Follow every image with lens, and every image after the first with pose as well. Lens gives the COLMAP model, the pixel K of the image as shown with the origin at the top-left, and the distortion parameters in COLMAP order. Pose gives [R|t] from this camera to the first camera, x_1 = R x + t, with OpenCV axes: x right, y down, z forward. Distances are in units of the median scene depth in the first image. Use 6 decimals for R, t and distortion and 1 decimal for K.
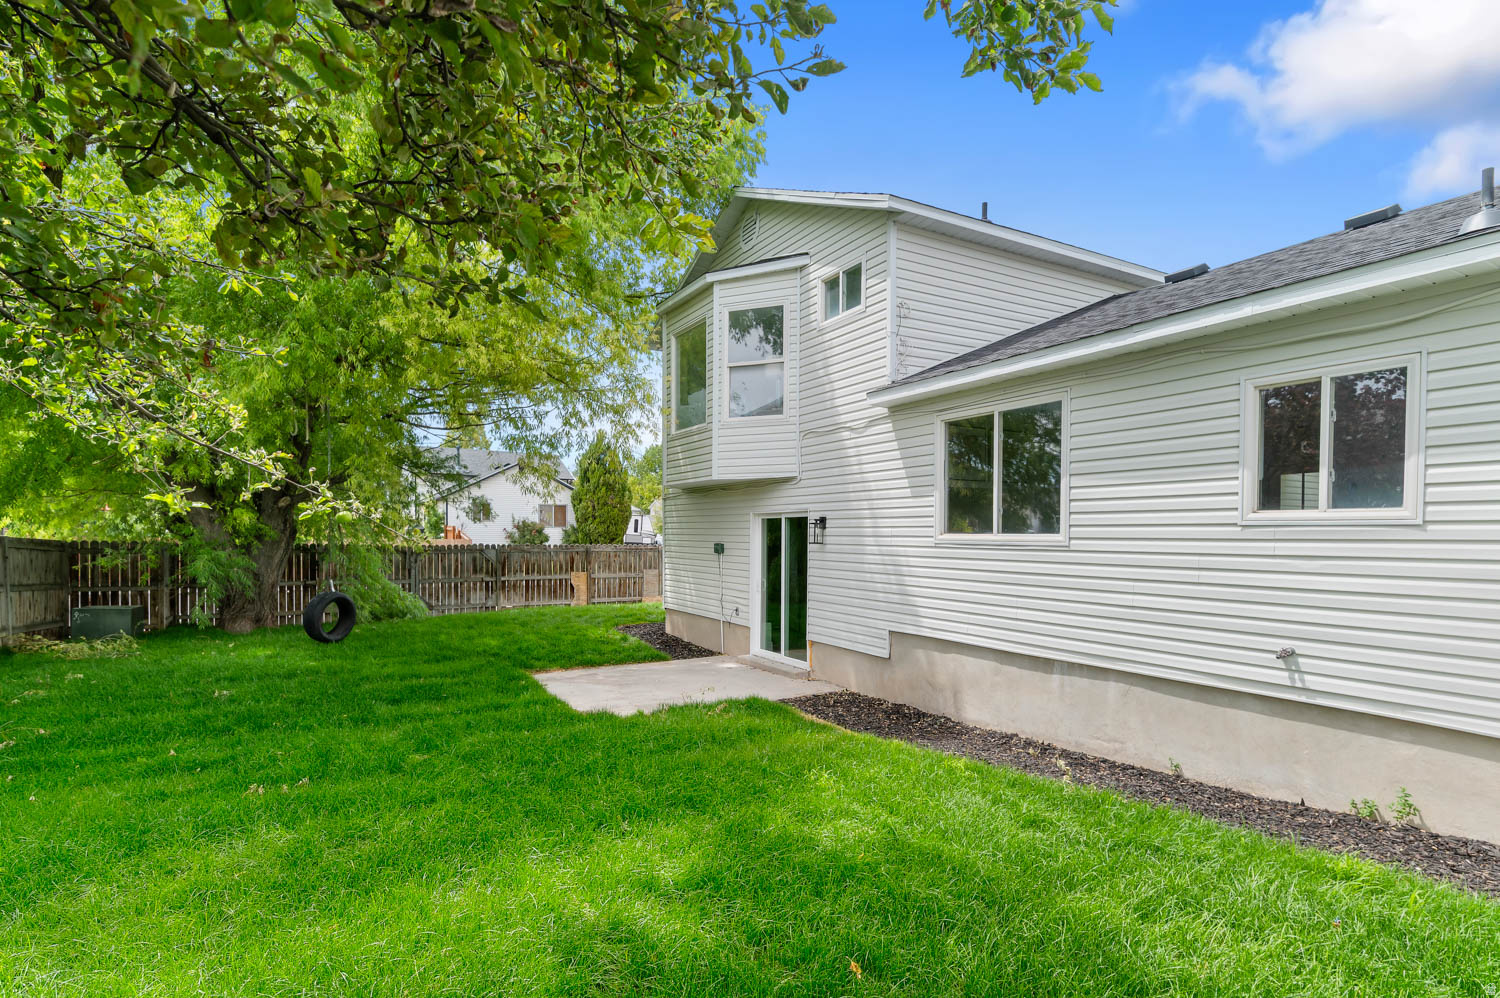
lens RADIAL K [[773.6, 0, 754.9], [0, 773.6, 507.0], [0, 0, 1]] dist [0.000843, -0.000366]
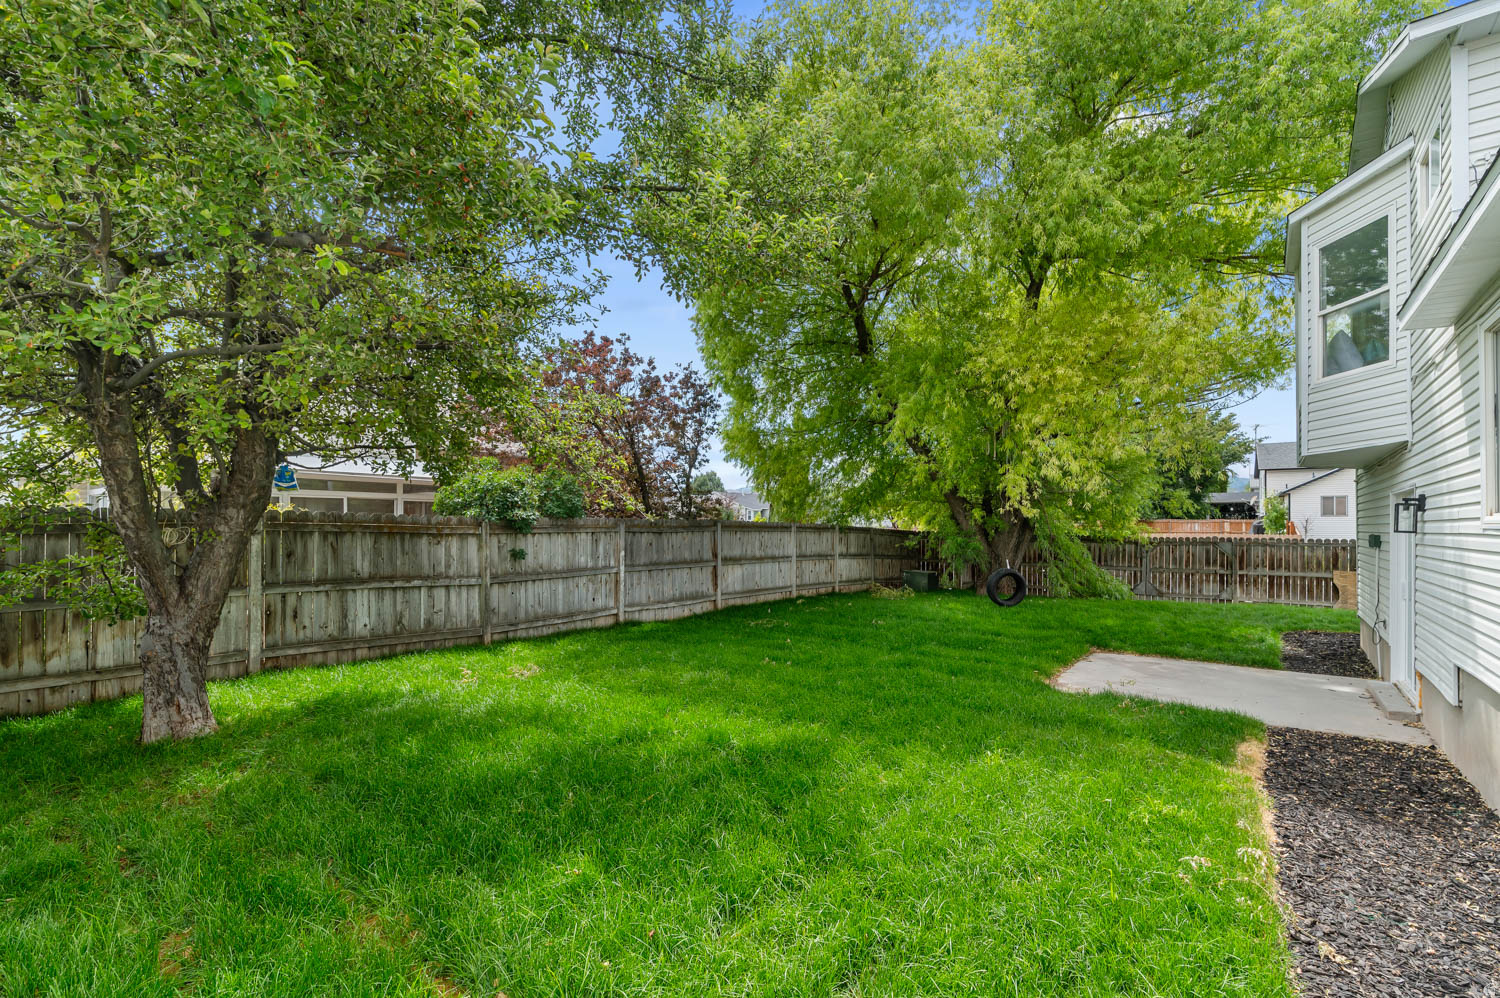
lens RADIAL K [[652.7, 0, 752.7], [0, 652.7, 507.0], [0, 0, 1]] dist [-0.002324, -0.000205]
pose [[0.377730, -0.029172, -0.925456, 0.431162], [0.027432, 0.999417, -0.020307, 0.017613], [0.925509, -0.017717, 0.378310, 0.220341]]
